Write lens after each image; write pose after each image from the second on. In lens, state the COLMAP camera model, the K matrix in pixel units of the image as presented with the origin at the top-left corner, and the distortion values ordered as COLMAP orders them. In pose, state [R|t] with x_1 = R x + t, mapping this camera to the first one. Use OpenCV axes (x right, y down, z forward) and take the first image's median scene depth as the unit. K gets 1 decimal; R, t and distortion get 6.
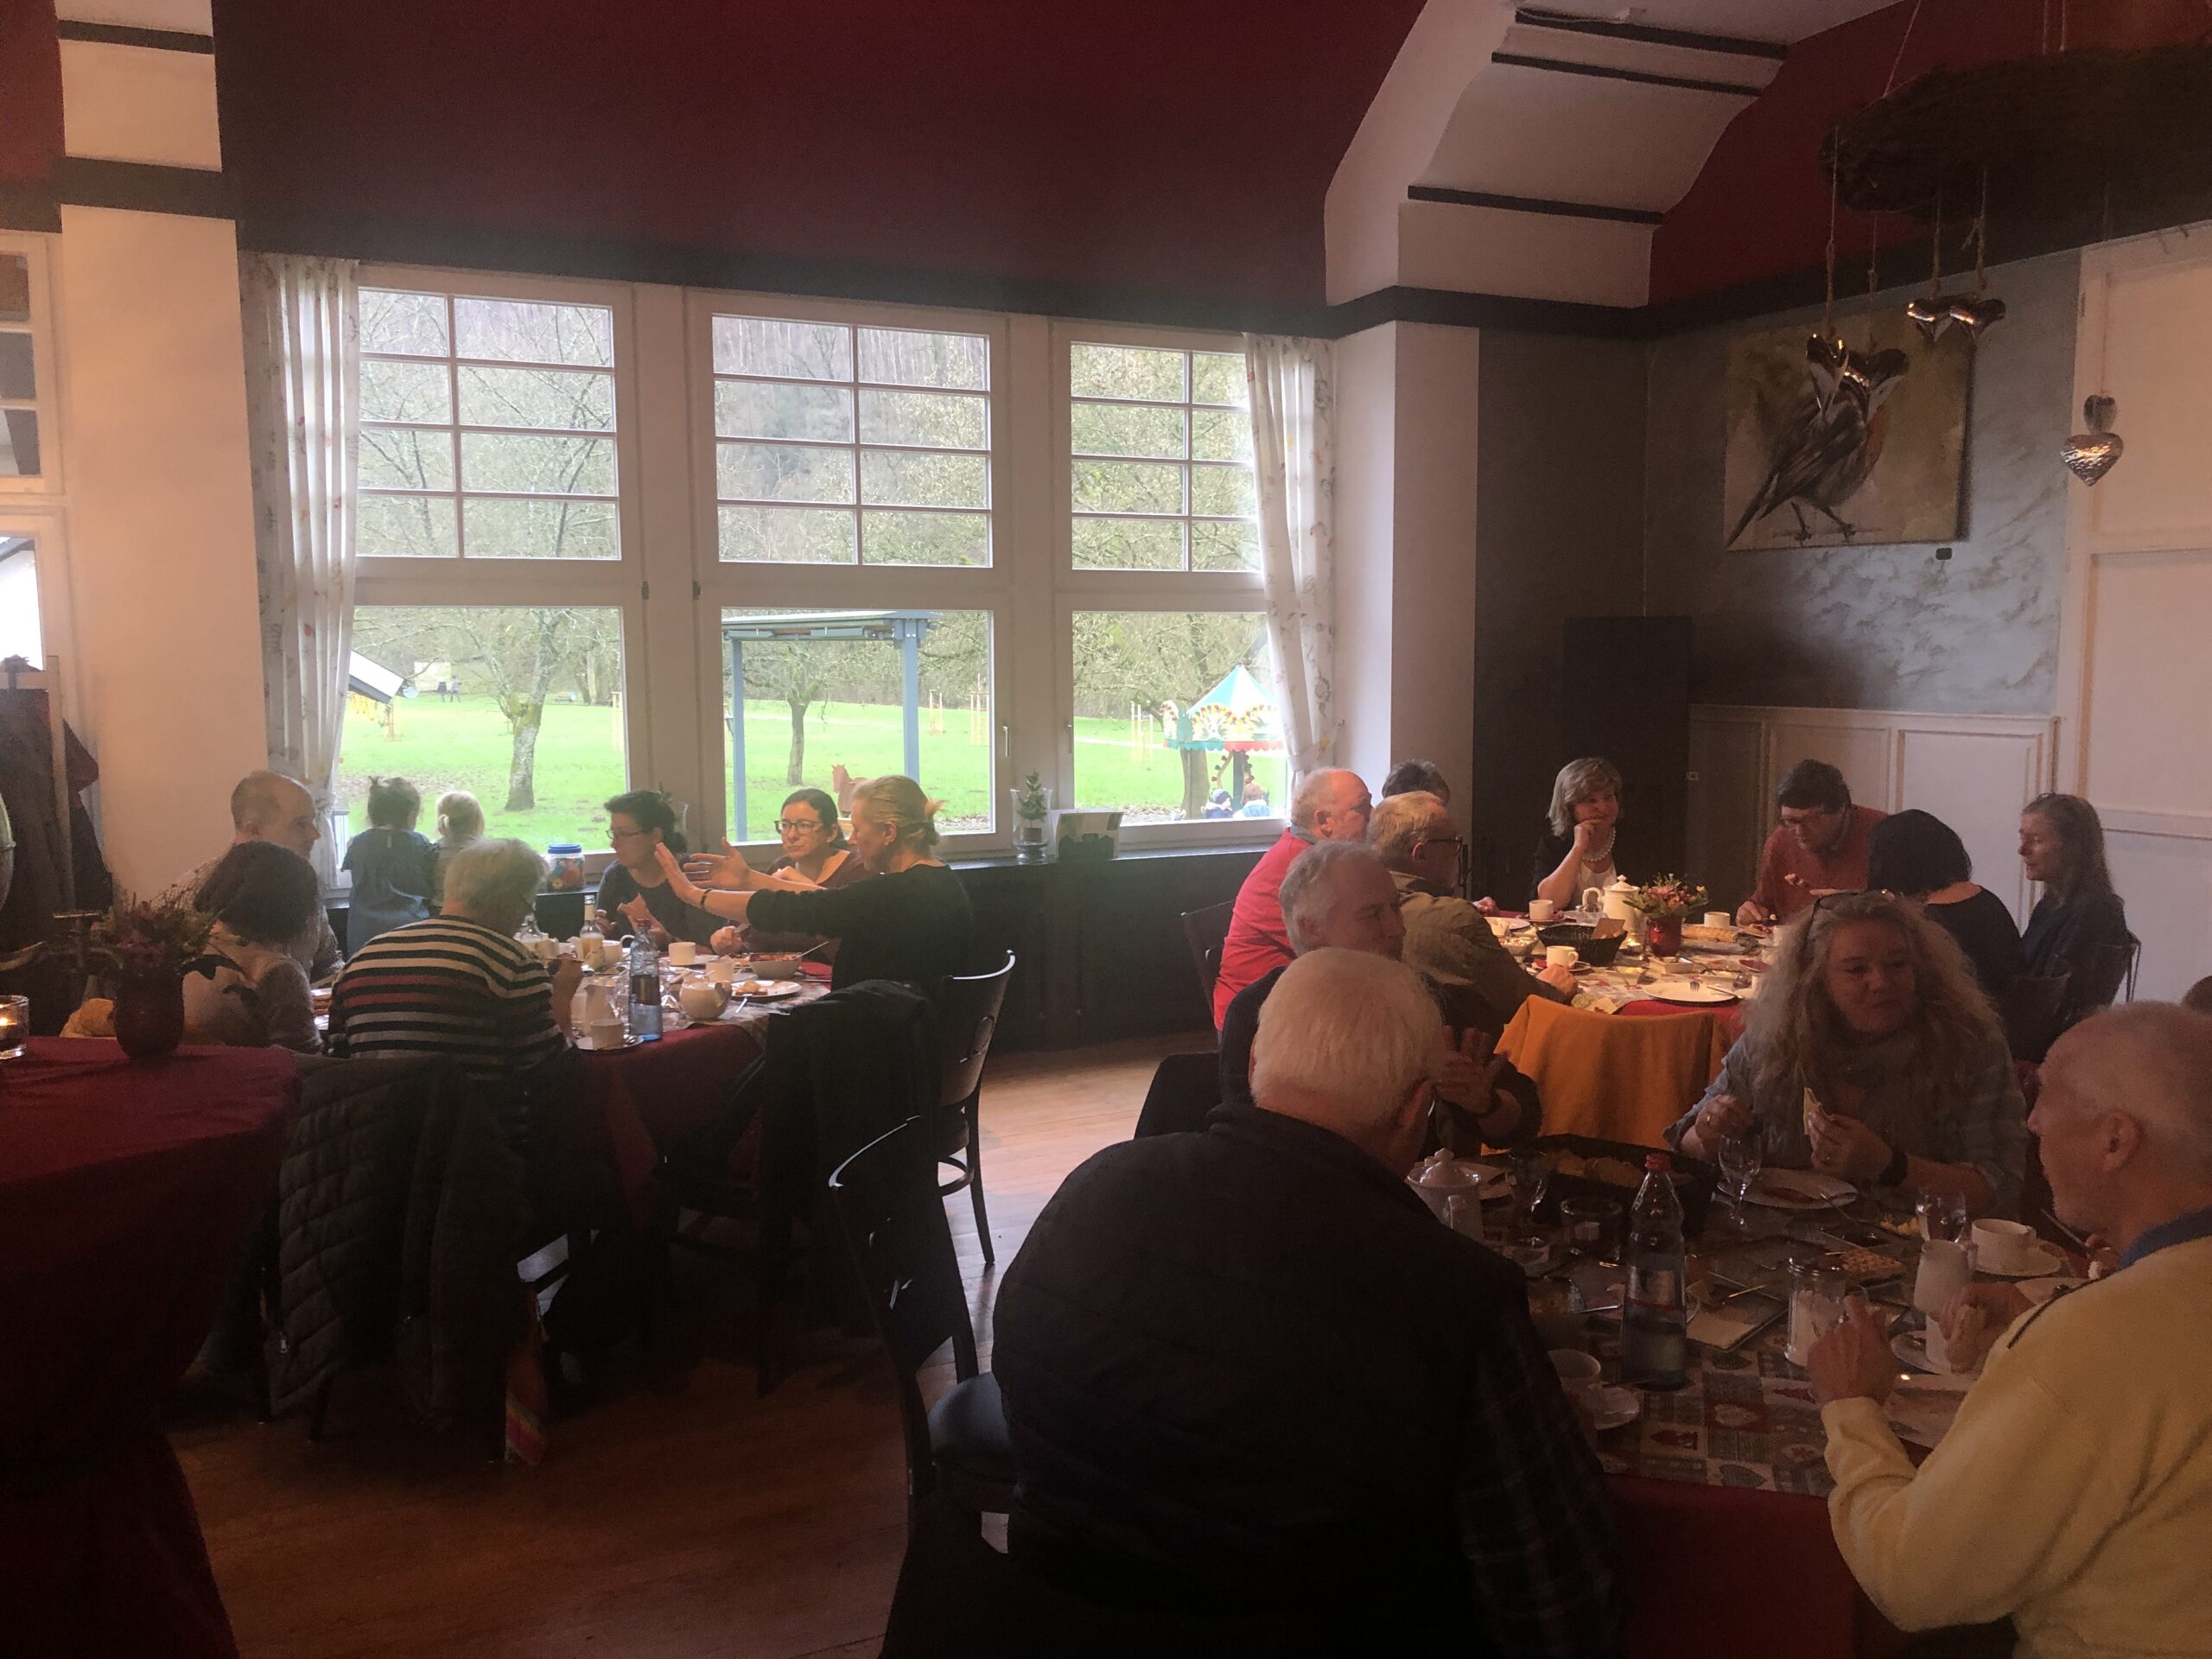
lens RADIAL K [[1804.8, 0, 1161.0], [0, 1804.8, 835.7], [0, 0, 1]] dist [0.056979, -0.094933]
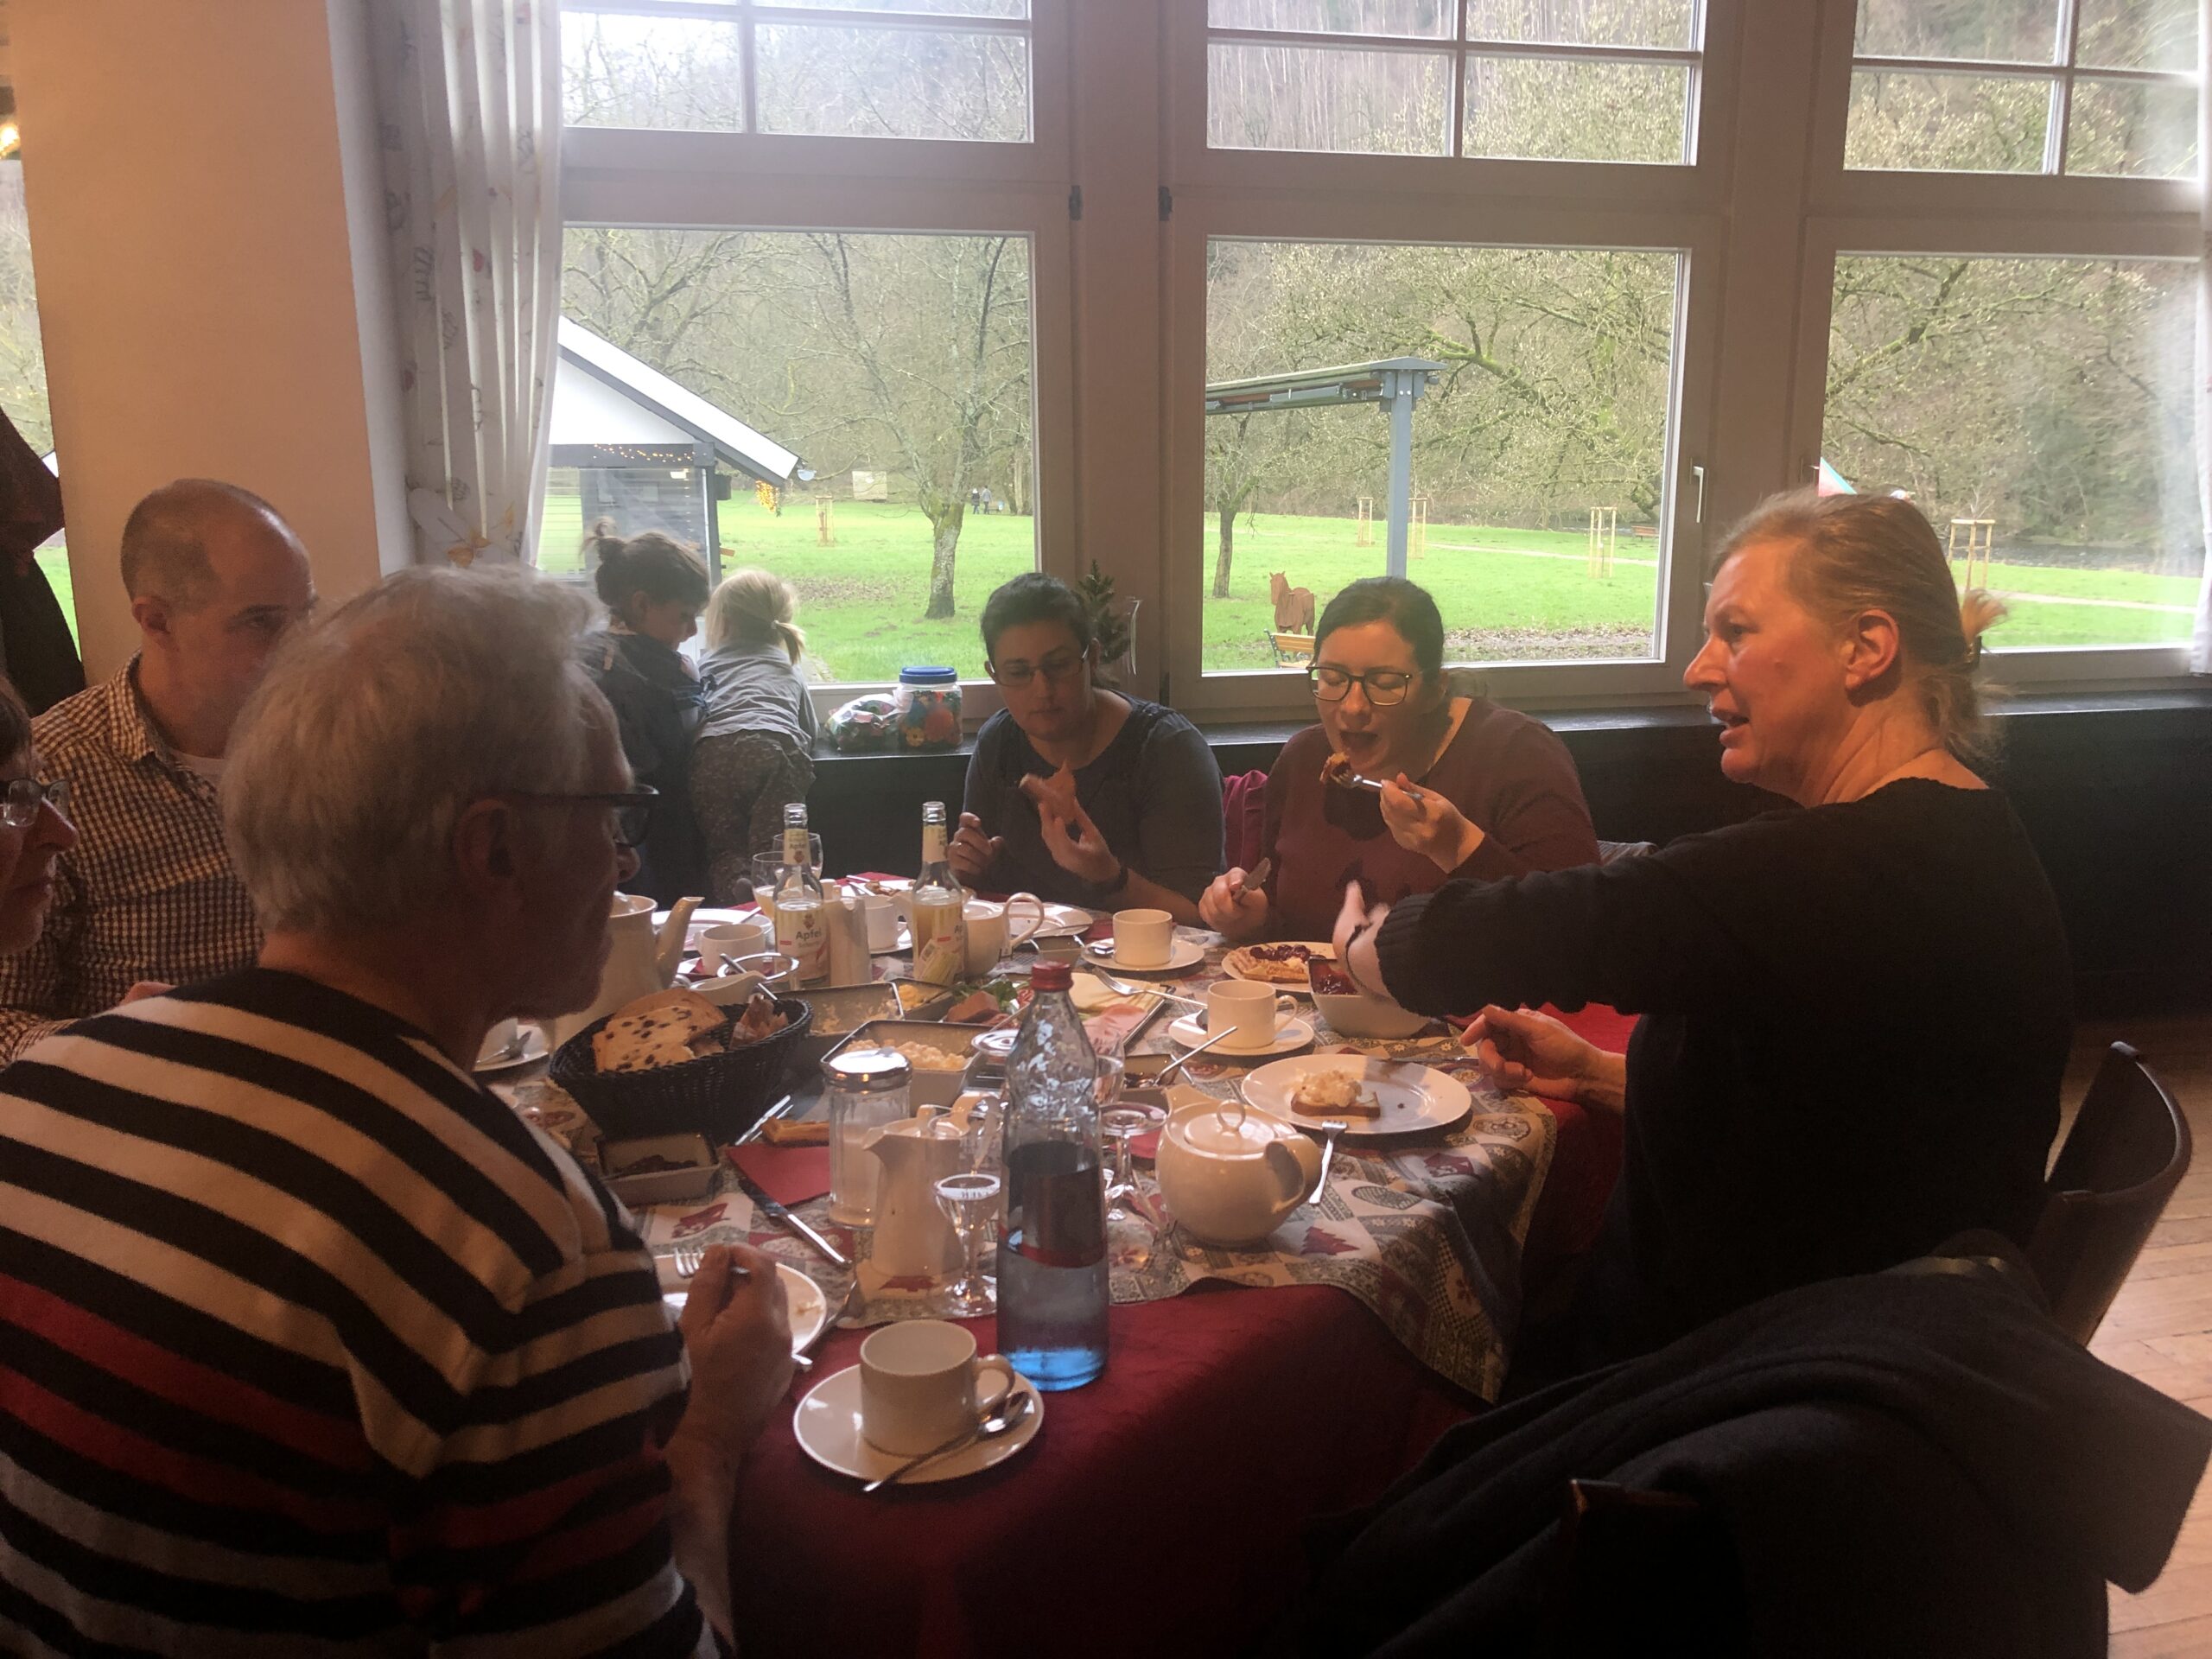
lens RADIAL K [[1801.4, 0, 1159.2], [0, 1801.4, 817.0], [0, 0, 1]] dist [0.055643, -0.085871]
pose [[0.974265, 0.042810, -0.221305, -0.121850], [-0.022672, 0.995431, 0.092749, -0.002268], [0.224264, -0.085345, 0.970784, 0.428502]]
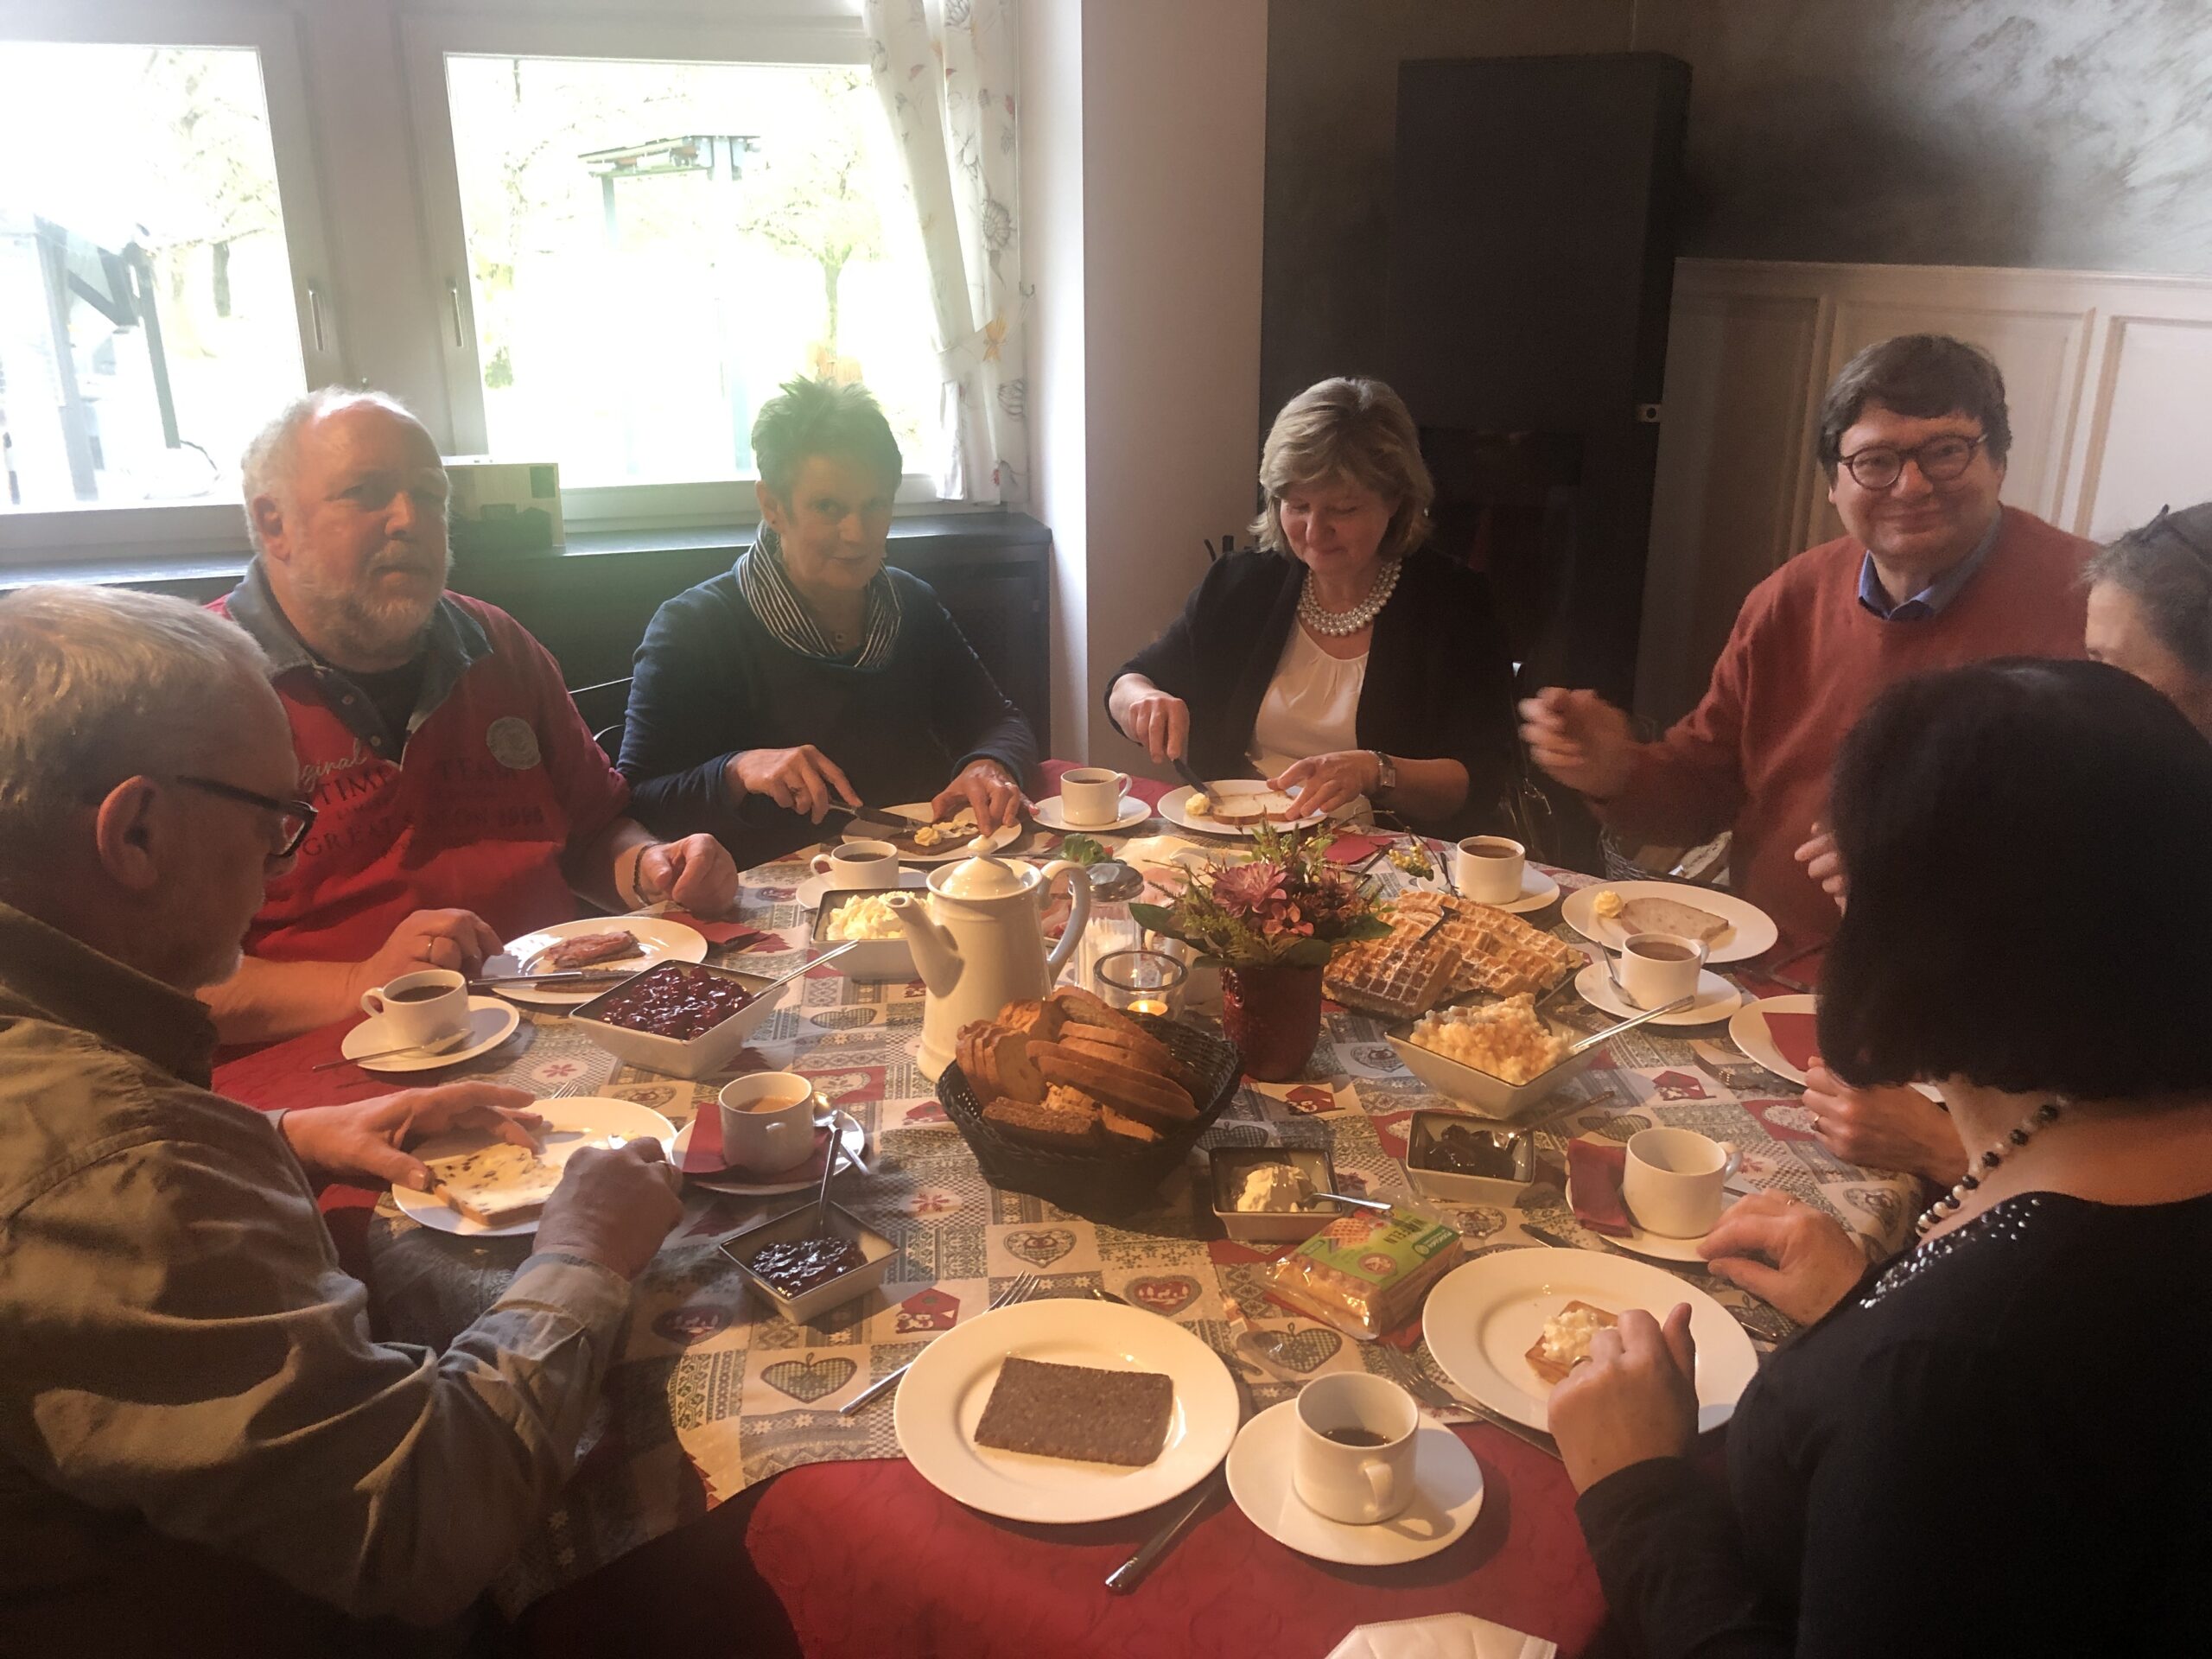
lens RADIAL K [[1801.4, 0, 1159.2], [0, 1801.4, 817.0], [0, 0, 1]] dist [0.055643, -0.085871]
pose [[0.995337, 0.034866, -0.089939, 0.209858], [-0.014519, 0.975920, 0.217646, -0.030963], [0.095362, -0.215325, 0.971875, 0.500961]]
